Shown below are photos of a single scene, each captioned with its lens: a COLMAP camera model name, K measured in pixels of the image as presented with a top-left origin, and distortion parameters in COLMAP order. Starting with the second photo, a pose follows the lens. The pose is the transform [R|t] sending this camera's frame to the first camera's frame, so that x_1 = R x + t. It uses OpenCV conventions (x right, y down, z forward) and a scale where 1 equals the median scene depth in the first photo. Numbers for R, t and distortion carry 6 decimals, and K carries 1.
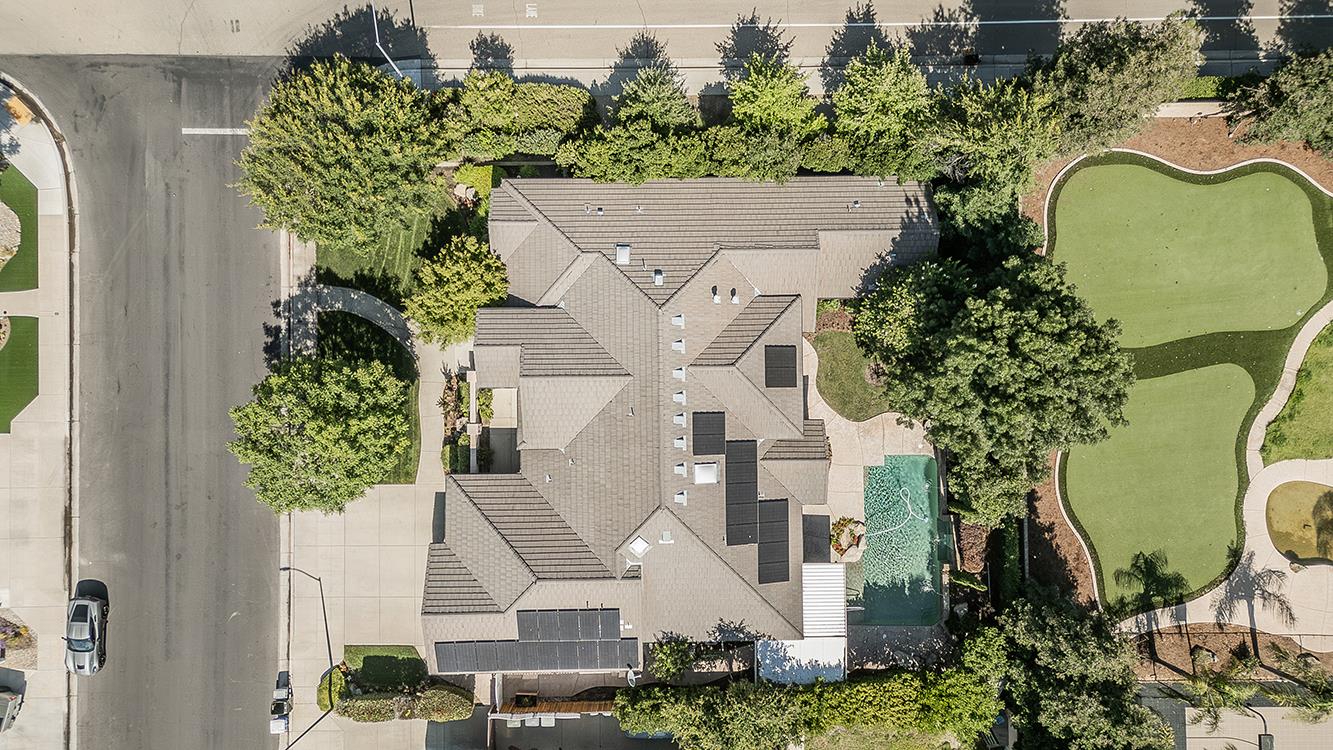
lens RADIAL K [[931.1, 0, 663.4], [0, 931.1, 372.8], [0, 0, 1]] dist [0.068868, -0.036011]
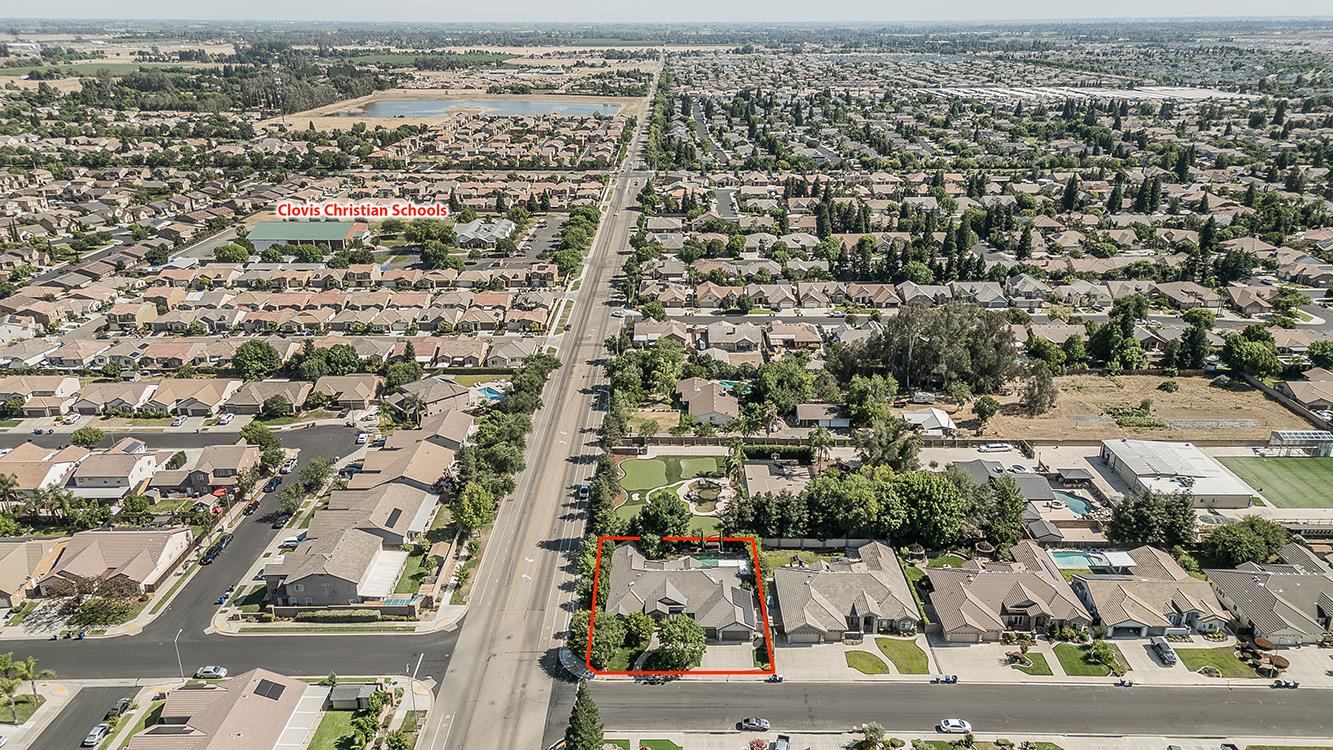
lens RADIAL K [[931.1, 0, 663.4], [0, 931.1, 372.8], [0, 0, 1]] dist [0.068868, -0.036011]
pose [[0.016039, -0.364185, 0.931188, -2.819719], [0.999783, 0.018222, -0.010094, 0.013875], [-0.013292, 0.931148, 0.364399, -0.958737]]
